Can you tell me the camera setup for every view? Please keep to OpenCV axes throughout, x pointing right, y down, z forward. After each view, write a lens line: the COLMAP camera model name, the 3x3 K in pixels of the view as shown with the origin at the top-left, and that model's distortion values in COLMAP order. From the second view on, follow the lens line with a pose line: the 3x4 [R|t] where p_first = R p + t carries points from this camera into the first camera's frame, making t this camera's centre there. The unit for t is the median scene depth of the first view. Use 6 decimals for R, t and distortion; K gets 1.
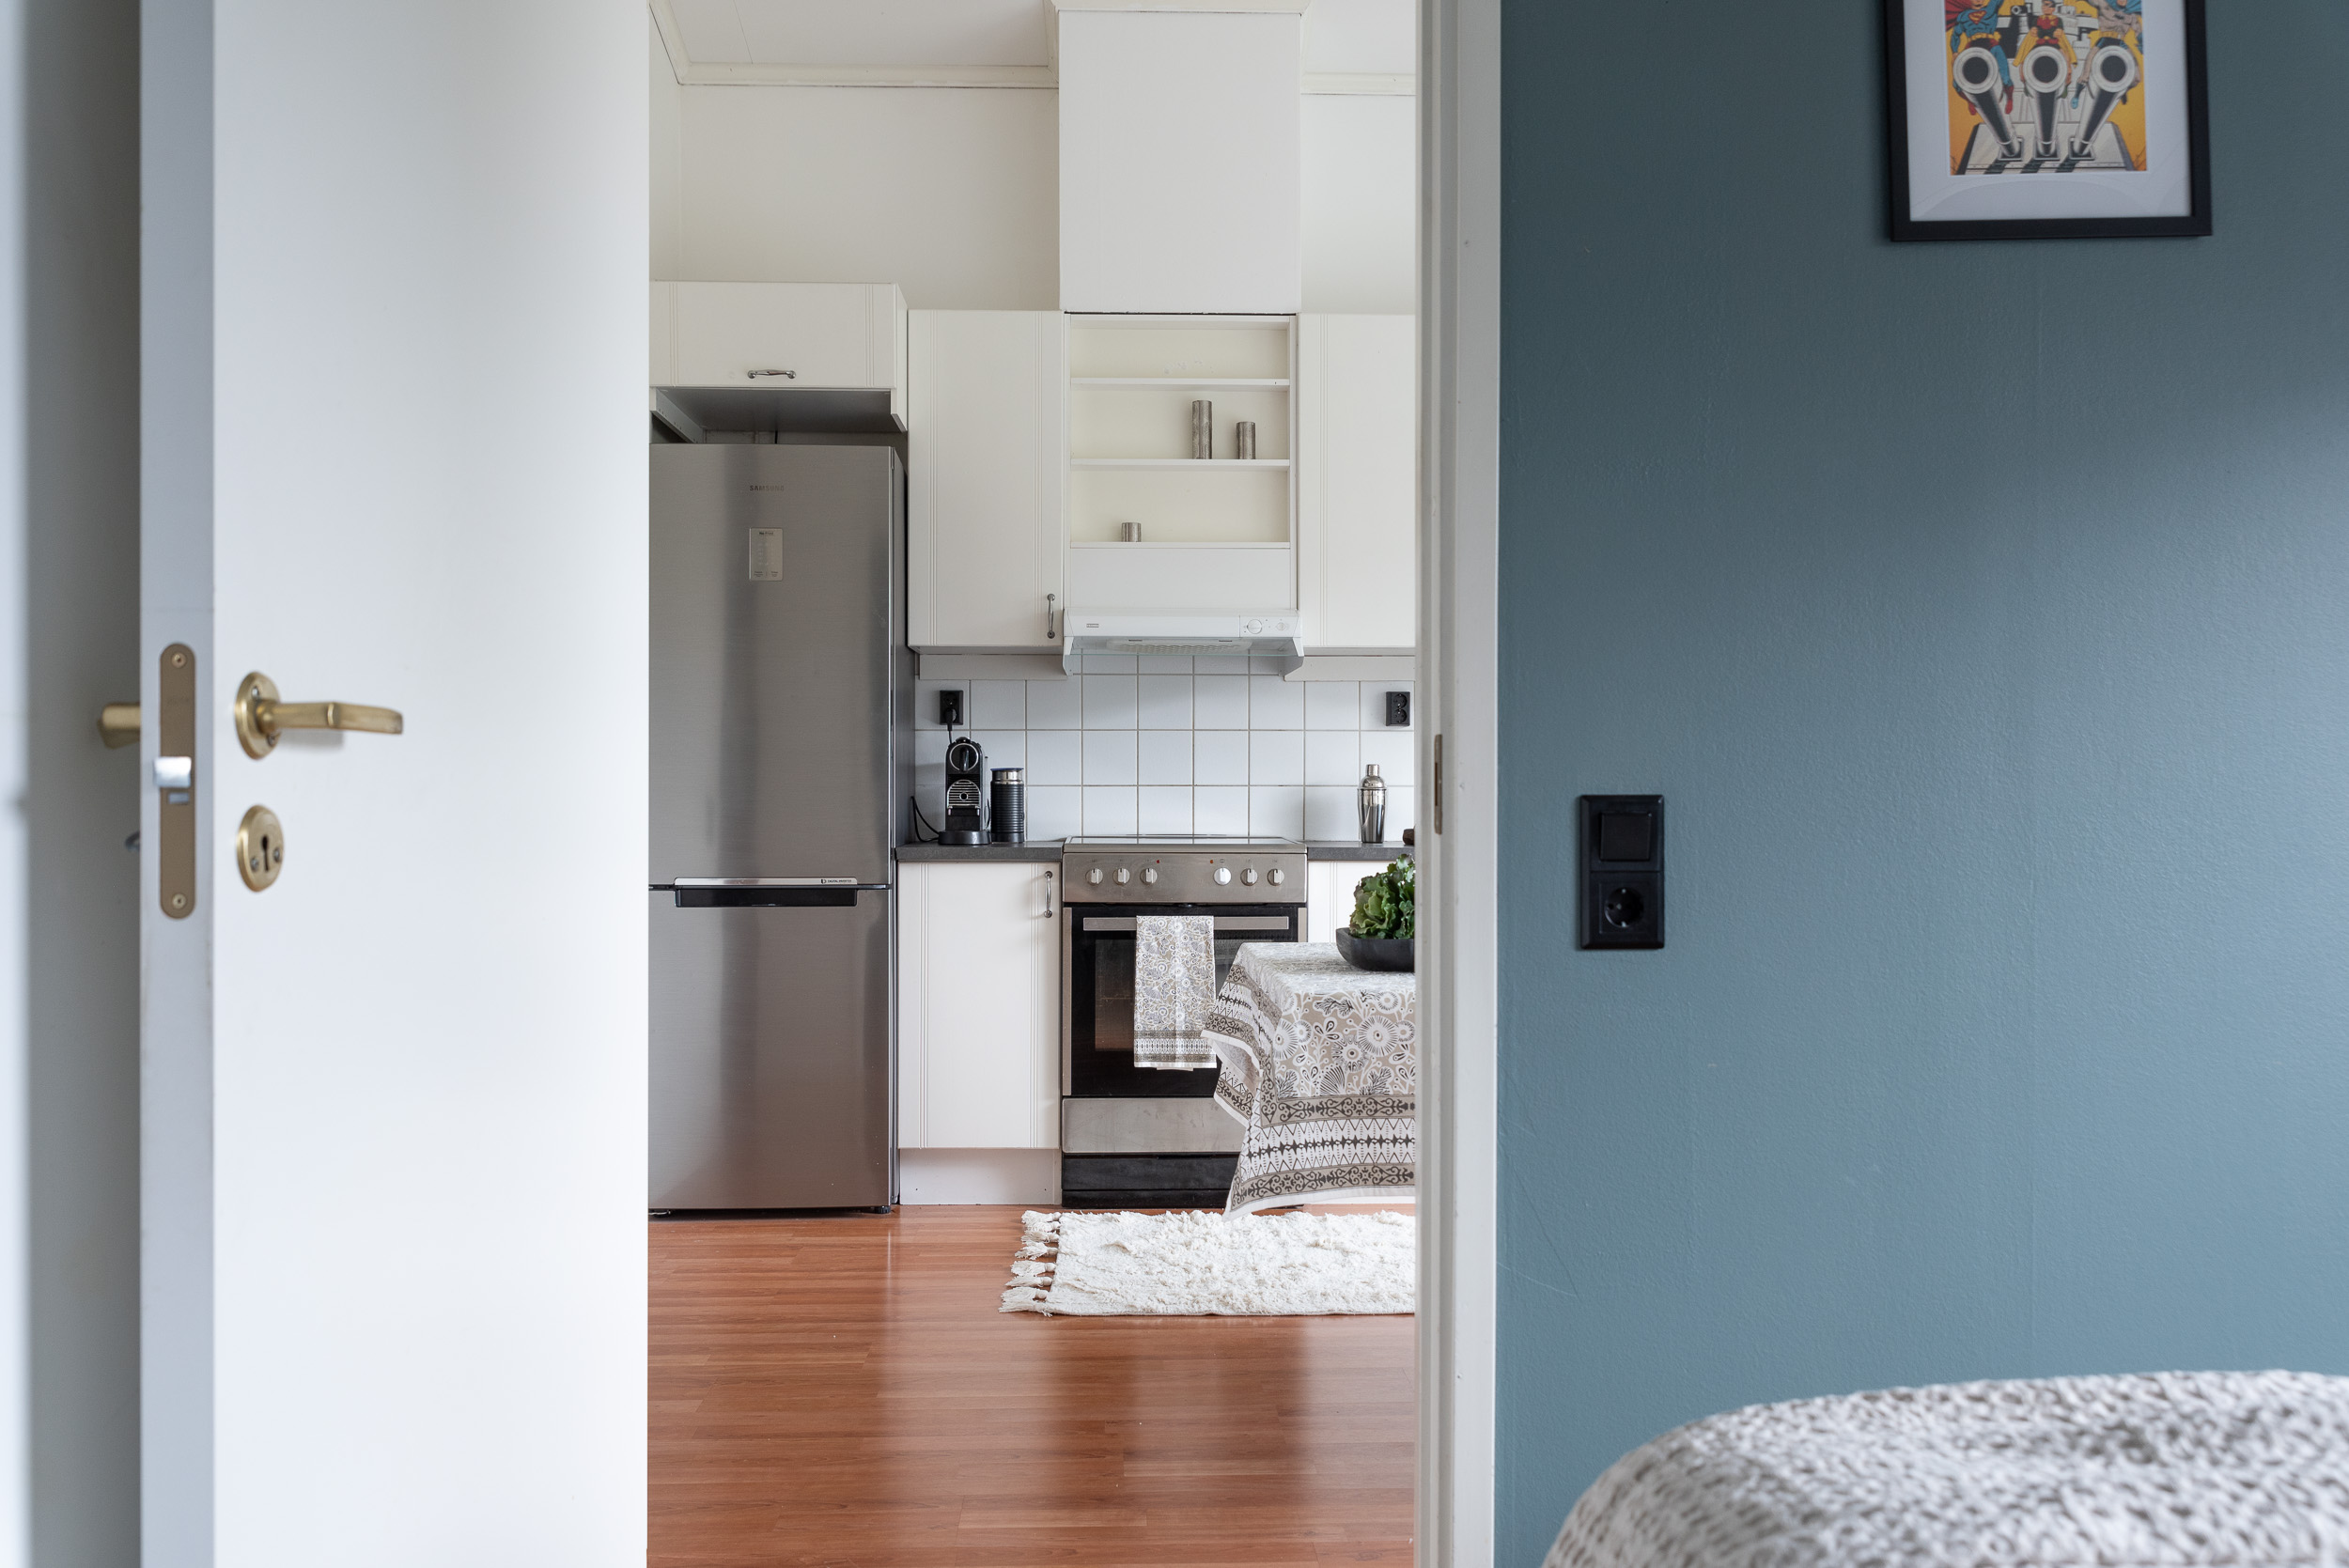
lens RADIAL K [[1873.8, 0, 1206.6], [0, 1873.8, 789.5], [0, 0, 1]] dist [-0.001725, -0.002187]
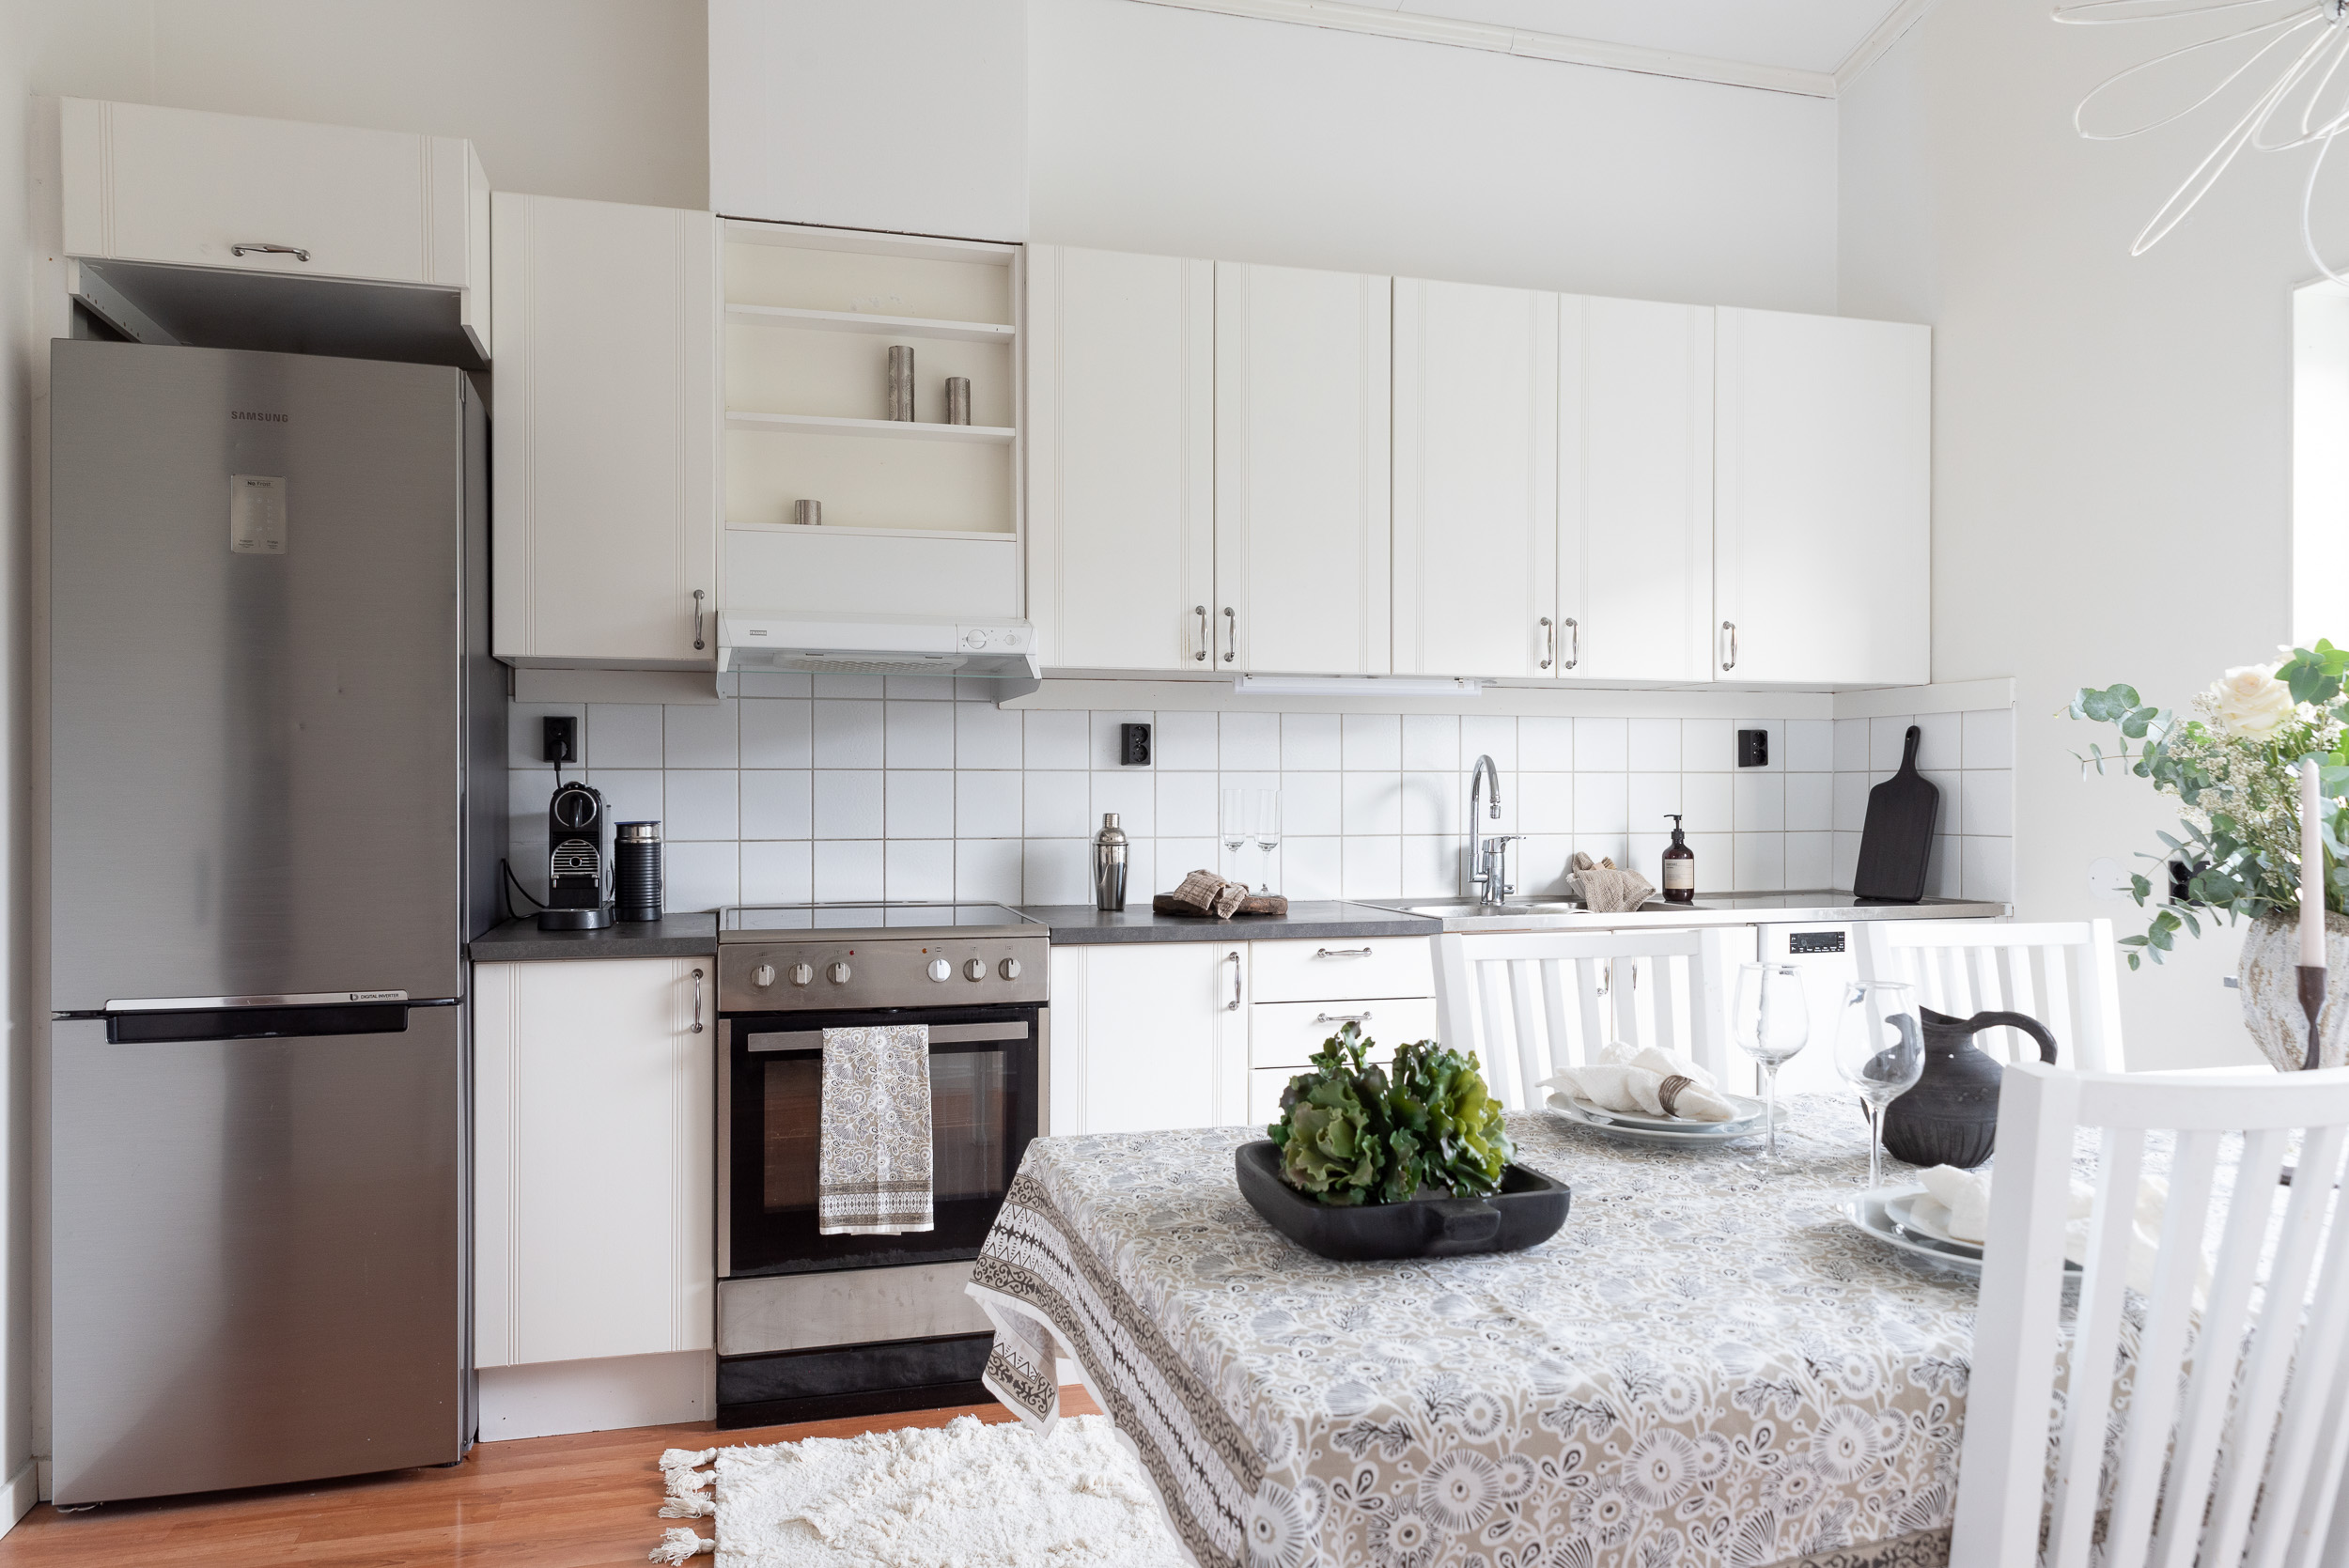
lens RADIAL K [[1573.7, 0, 1181.0], [0, 1573.7, 797.2], [0, 0, 1]] dist [0.007535, 0.000036]
pose [[0.975036, -0.001502, 0.222043, -0.036228], [0.000736, 0.999993, 0.003532, -0.024656], [-0.222046, -0.003281, 0.975031, 0.355582]]
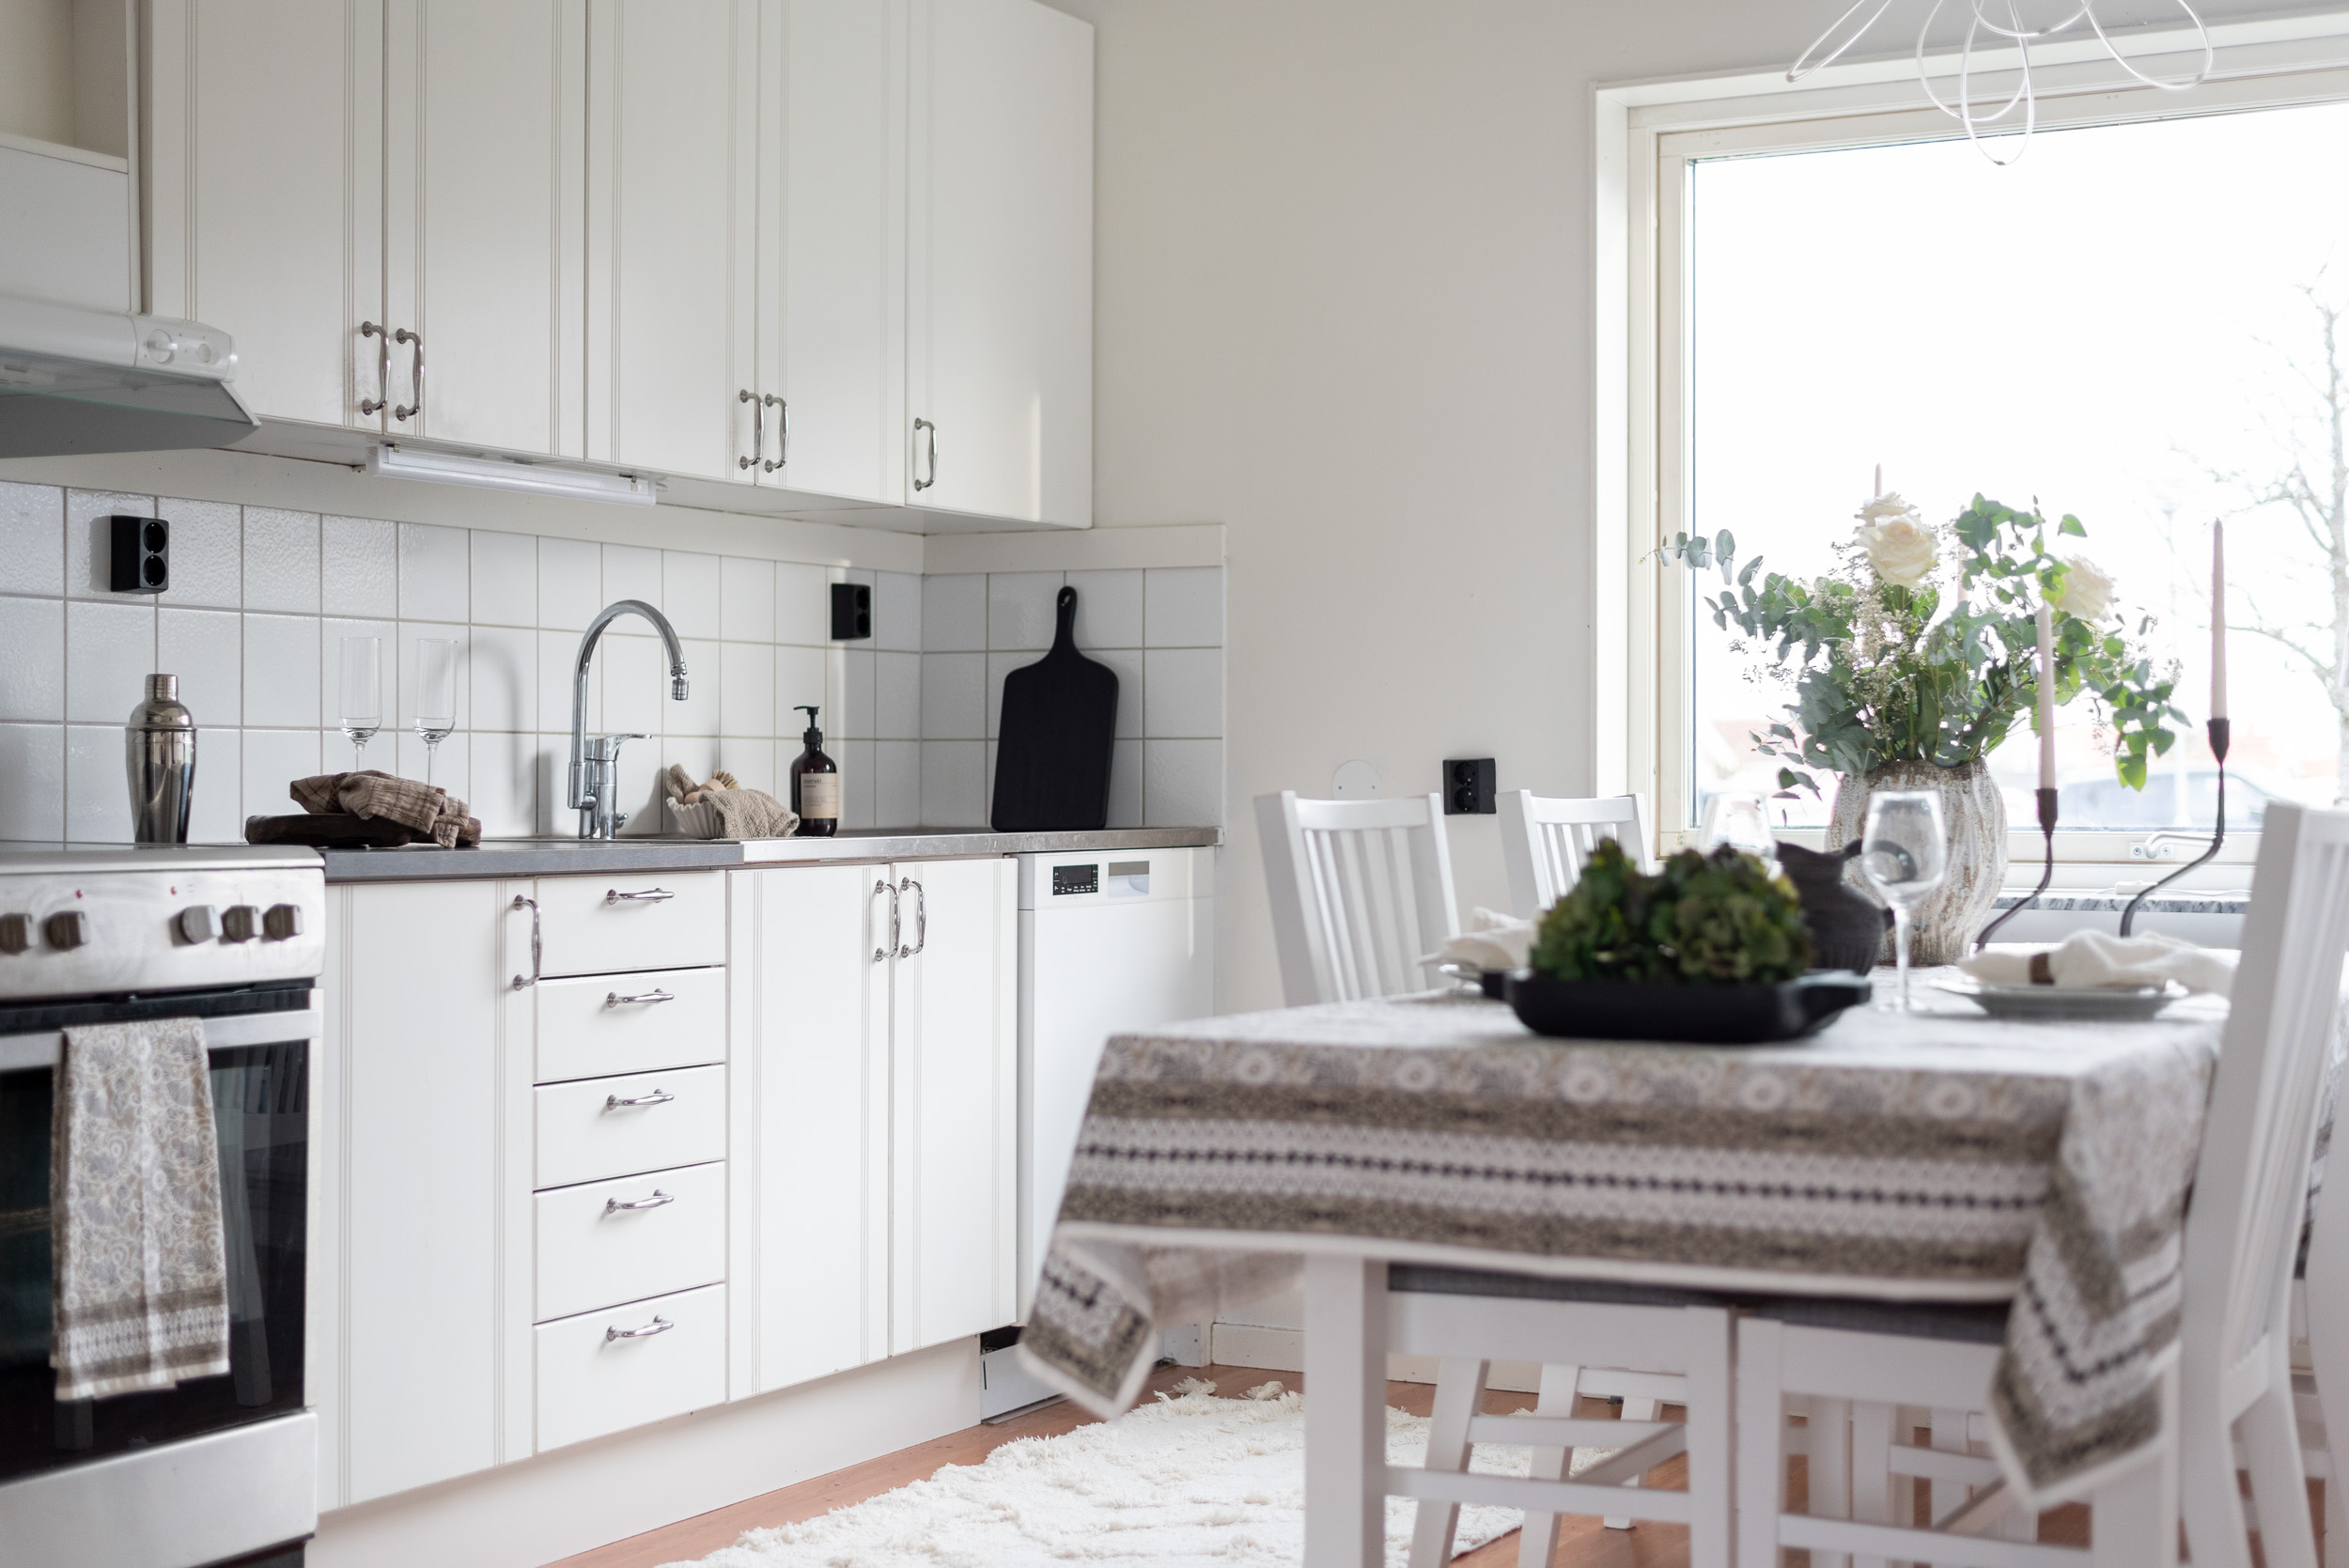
lens RADIAL K [[3360.9, 0, 1174.5], [0, 3360.9, 784.0], [0, 0, 1]] dist [-0.003106, 0.049105]
pose [[0.510048, -0.000047, 0.860146, -0.525768], [-0.000854, 0.999999, 0.000561, 0.013380], [-0.860145, -0.001021, 0.510048, 0.407445]]
